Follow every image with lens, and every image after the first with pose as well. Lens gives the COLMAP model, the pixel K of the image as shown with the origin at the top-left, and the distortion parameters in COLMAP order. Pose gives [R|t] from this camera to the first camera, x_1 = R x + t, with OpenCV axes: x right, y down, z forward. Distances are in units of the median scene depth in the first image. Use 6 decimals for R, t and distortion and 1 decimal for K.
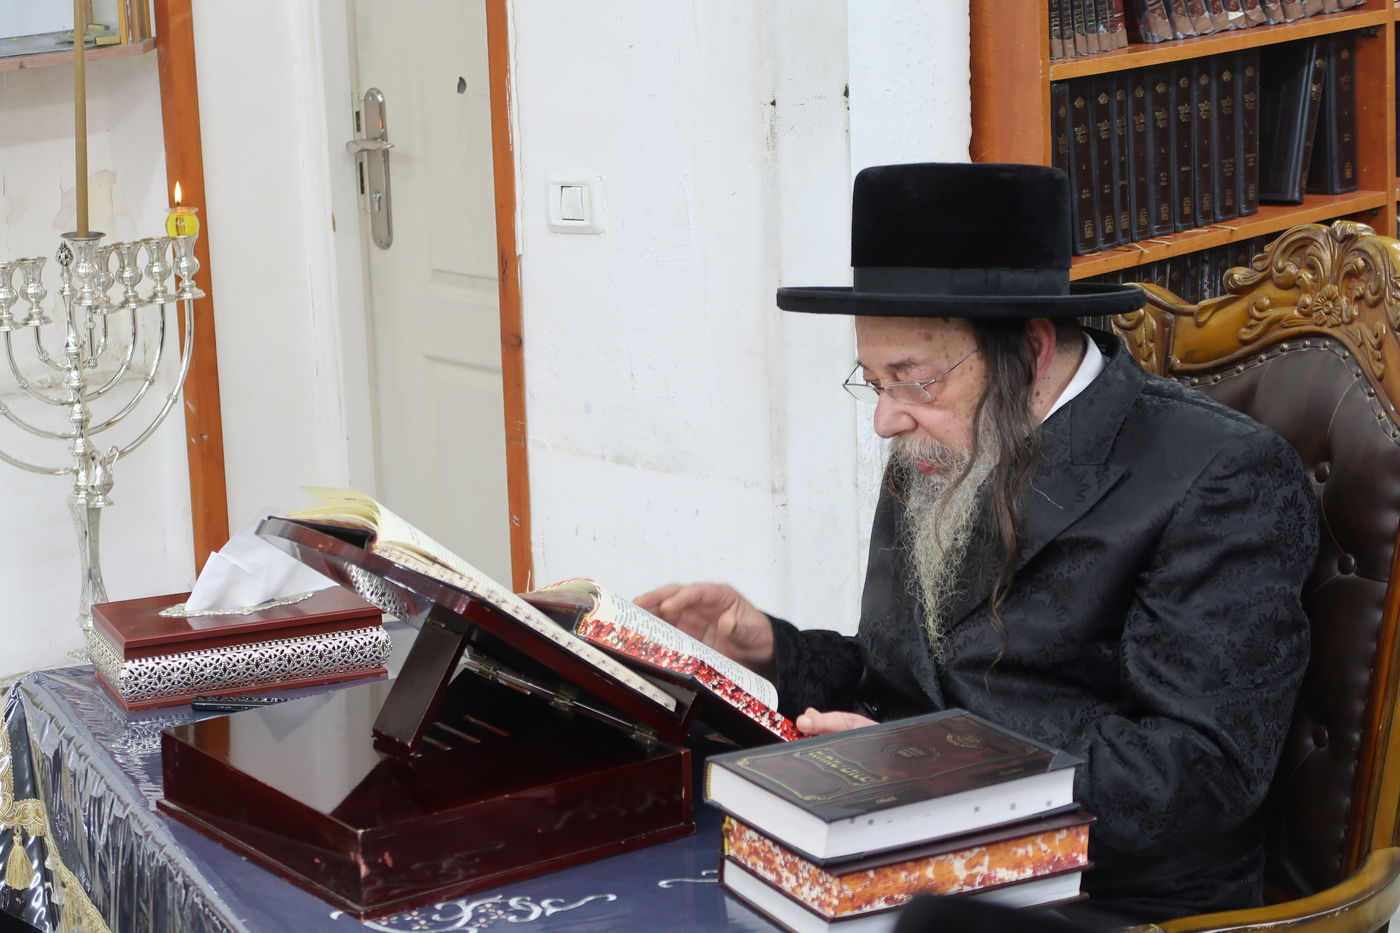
lens RADIAL K [[3170.1, 0, 648.0], [0, 3170.1, 422.6], [0, 0, 1]] dist [0.016147, 0.000000]
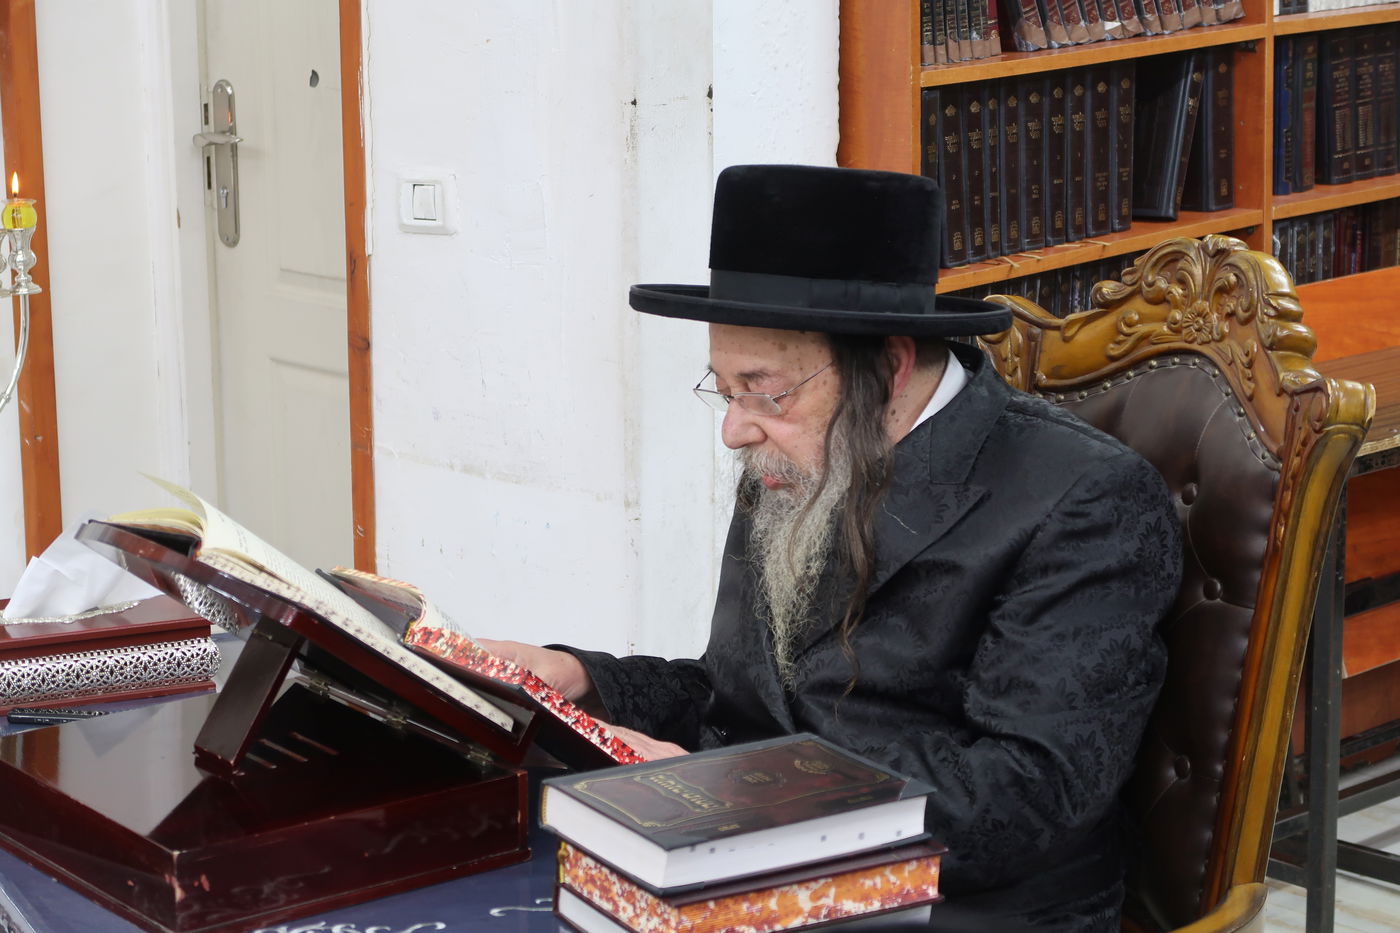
lens RADIAL K [[3232.5, 0, 653.5], [0, 3232.5, 422.1], [0, 0, 1]] dist [0.019601, 0.000000]
pose [[0.998904, 0.019051, 0.042749, 0.006492], [-0.018849, 0.999809, -0.005118, 0.001797], [-0.042838, 0.004306, 0.999073, 0.020702]]
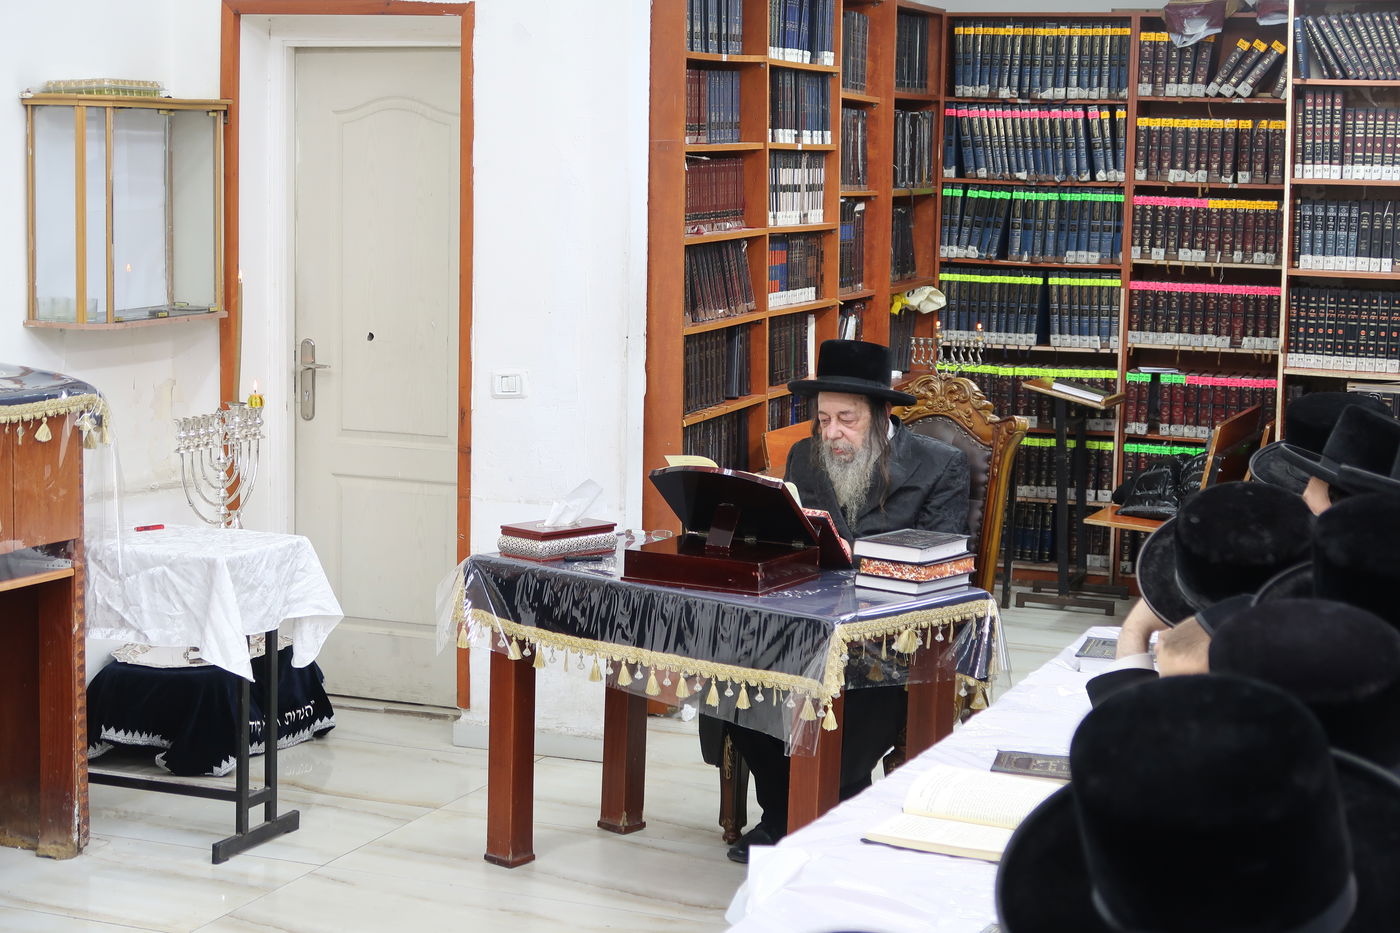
lens RADIAL K [[2473.9, 0, 684.5], [0, 2473.9, 457.9], [0, 0, 1]] dist [0.021661, 0.000000]
pose [[0.892337, -0.000703, 0.451368, -0.905822], [0.042972, 0.995589, -0.083403, 0.170185], [-0.449319, 0.093820, 0.888431, -0.746518]]
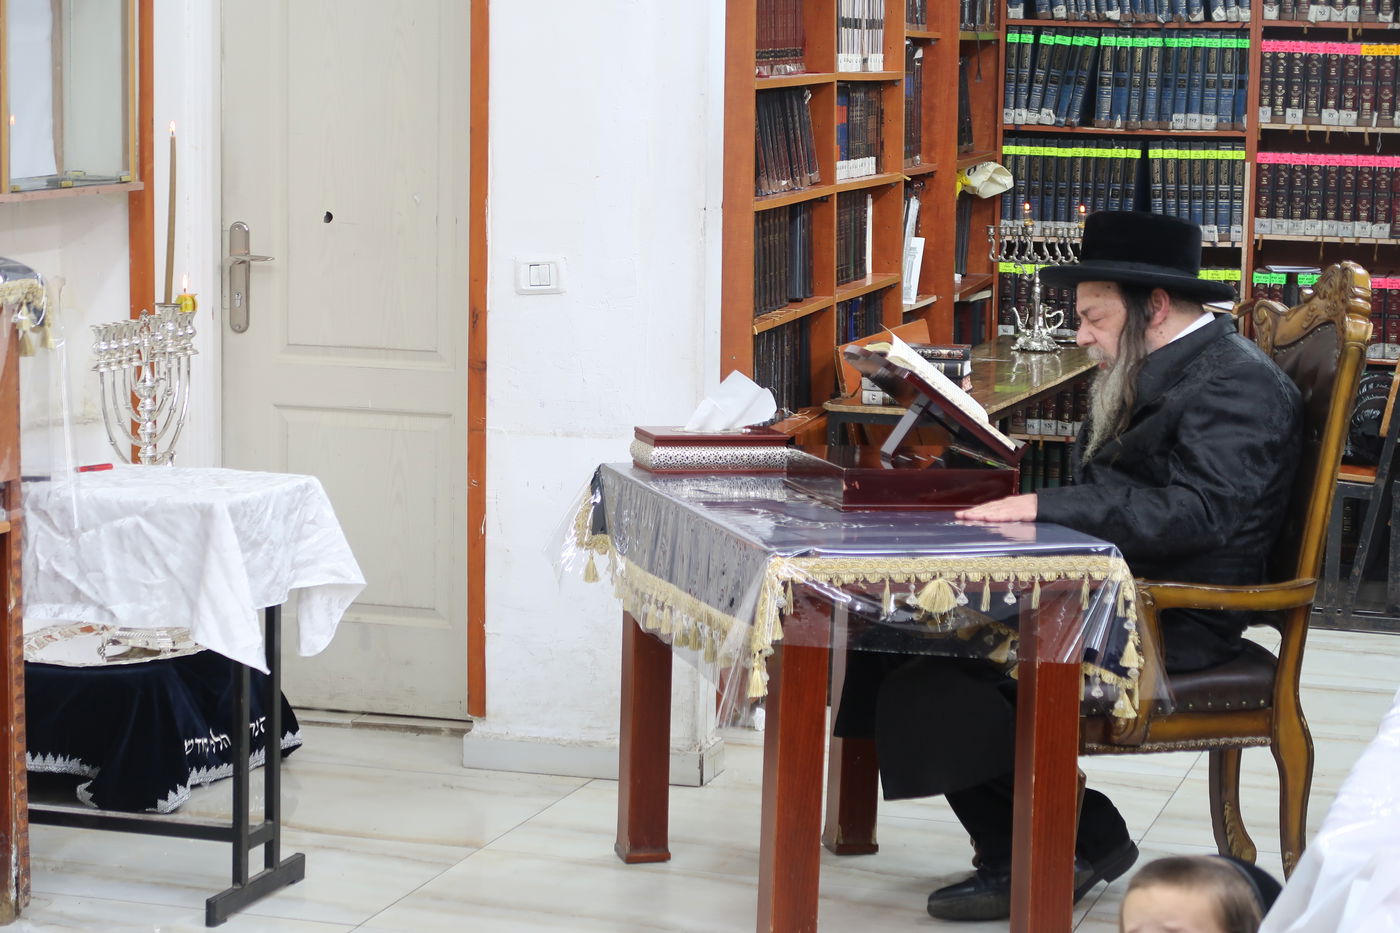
lens RADIAL K [[3170.1, 0, 665.0], [0, 3170.1, 438.4], [0, 0, 1]] dist [0.016147, 0.000000]
pose [[0.857782, -0.012844, 0.513853, -1.055159], [0.062309, 0.994914, -0.079145, 0.191507], [-0.510223, 0.099907, 0.854220, -0.529971]]
